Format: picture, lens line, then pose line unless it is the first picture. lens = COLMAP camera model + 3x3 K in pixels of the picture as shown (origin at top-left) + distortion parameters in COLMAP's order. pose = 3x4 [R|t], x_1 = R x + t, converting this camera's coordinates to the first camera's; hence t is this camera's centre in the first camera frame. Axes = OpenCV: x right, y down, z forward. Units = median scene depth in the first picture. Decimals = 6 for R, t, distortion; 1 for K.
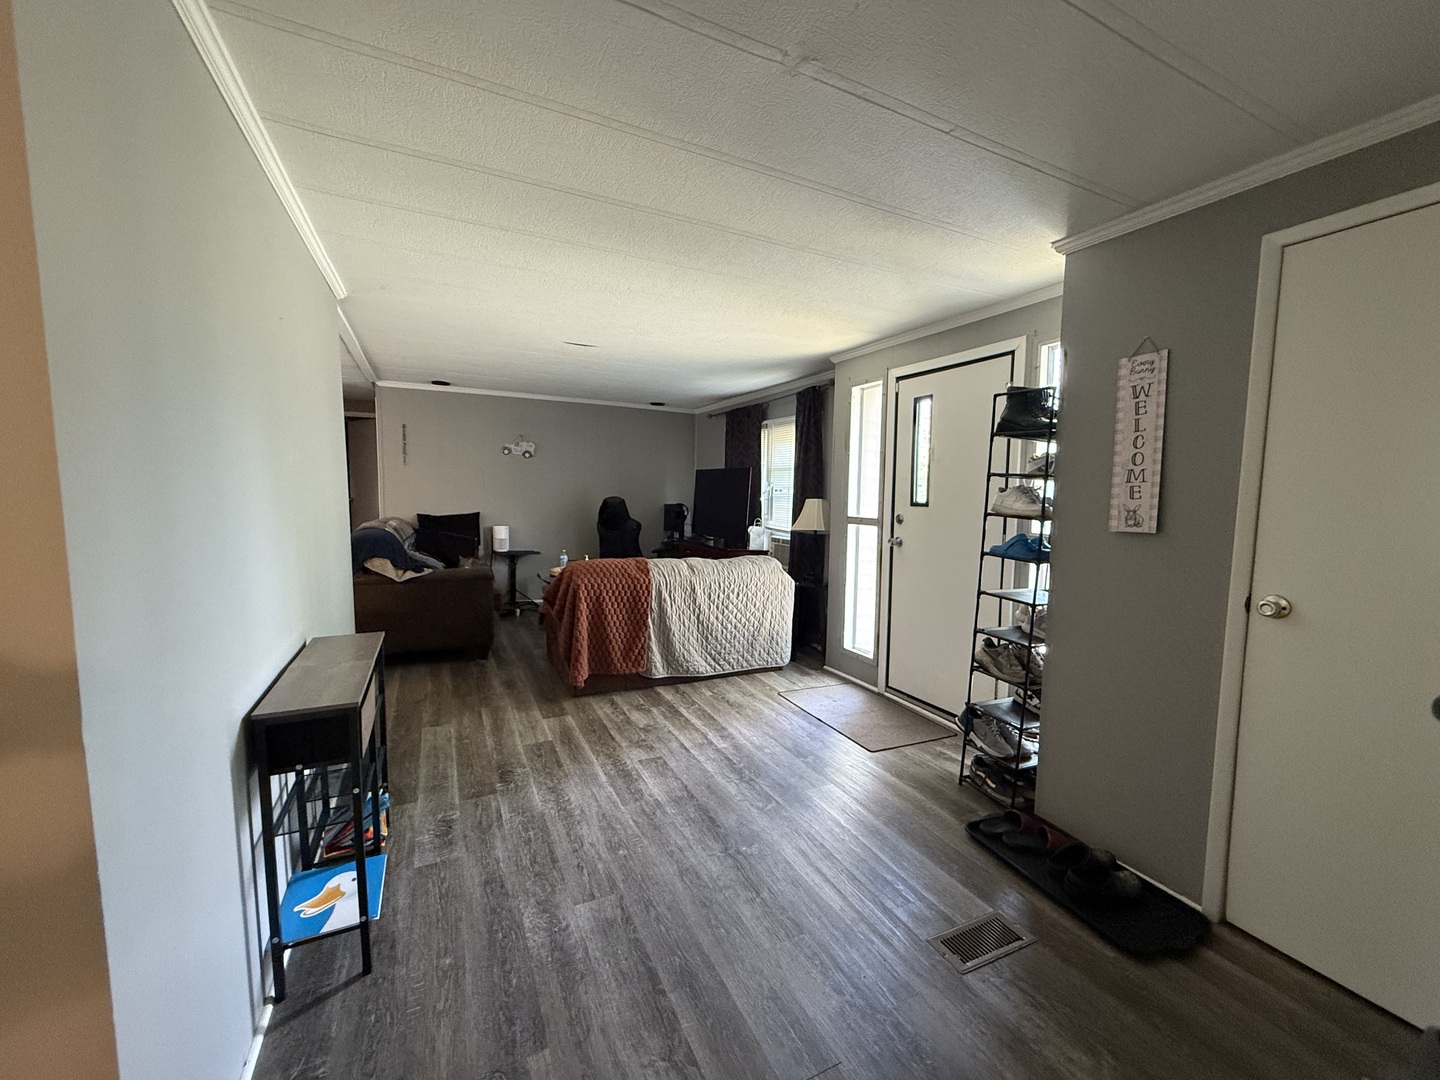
lens RADIAL K [[575.7, 0, 713.7], [0, 575.7, 545.2], [0, 0, 1]] dist [0.000858, -0.000078]
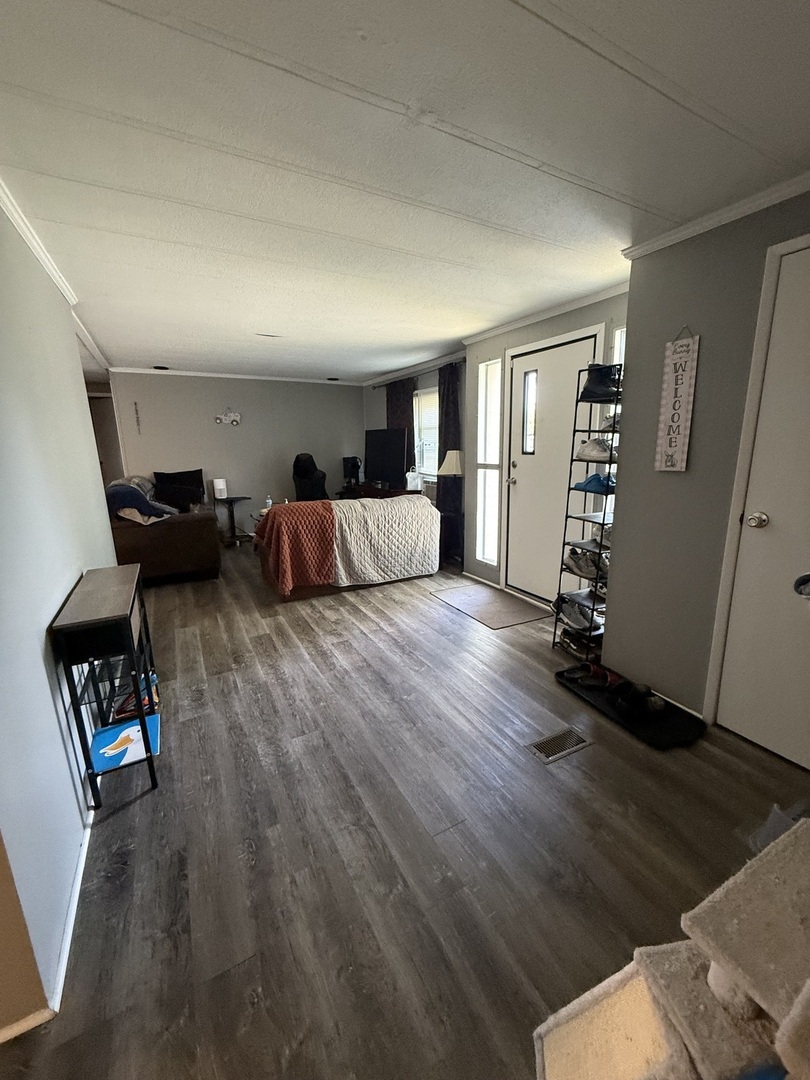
lens RADIAL K [[431.8, 0, 402.1], [0, 431.8, 540.3], [0, 0, 1]] dist [0.000858, -0.000078]
pose [[0.998451, -0.042793, 0.035544, 0.020998], [0.037939, 0.991110, 0.127522, -0.011986], [-0.040685, -0.125976, 0.991199, -0.043569]]
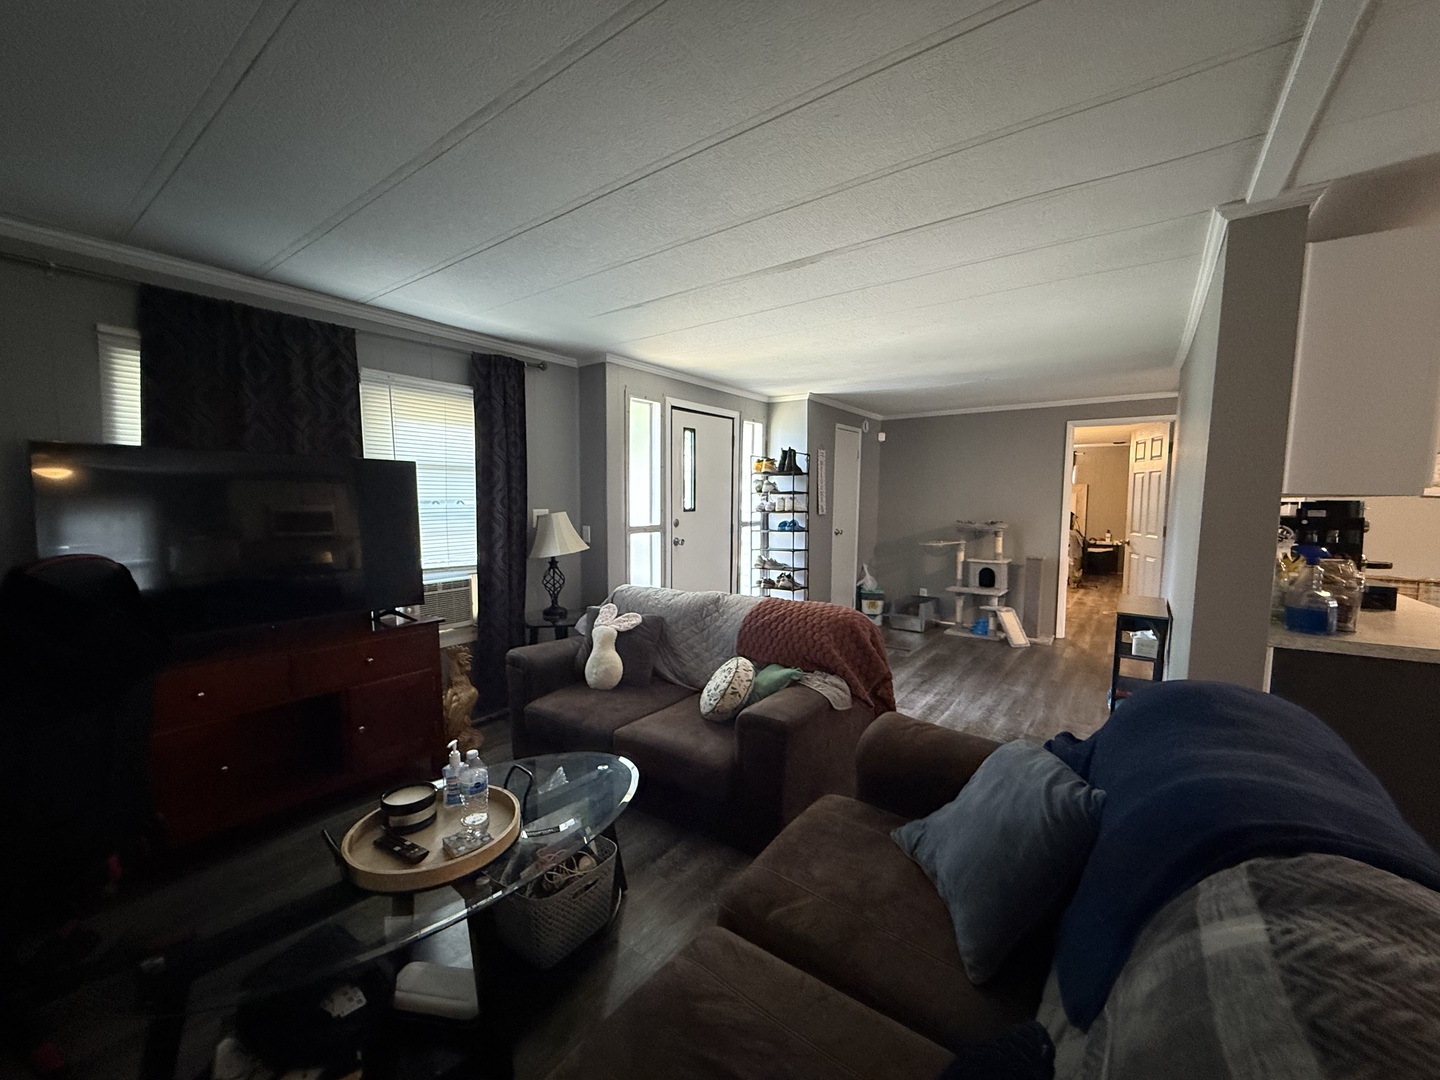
lens RADIAL K [[575.7, 0, 725.2], [0, 575.7, 547.2], [0, 0, 1]] dist [0.000858, -0.000078]
pose [[-0.480792, -0.096563, 0.871501, -1.278148], [0.070530, 0.986438, 0.148208, -0.270778], [-0.873993, 0.132725, -0.467461, 2.385543]]
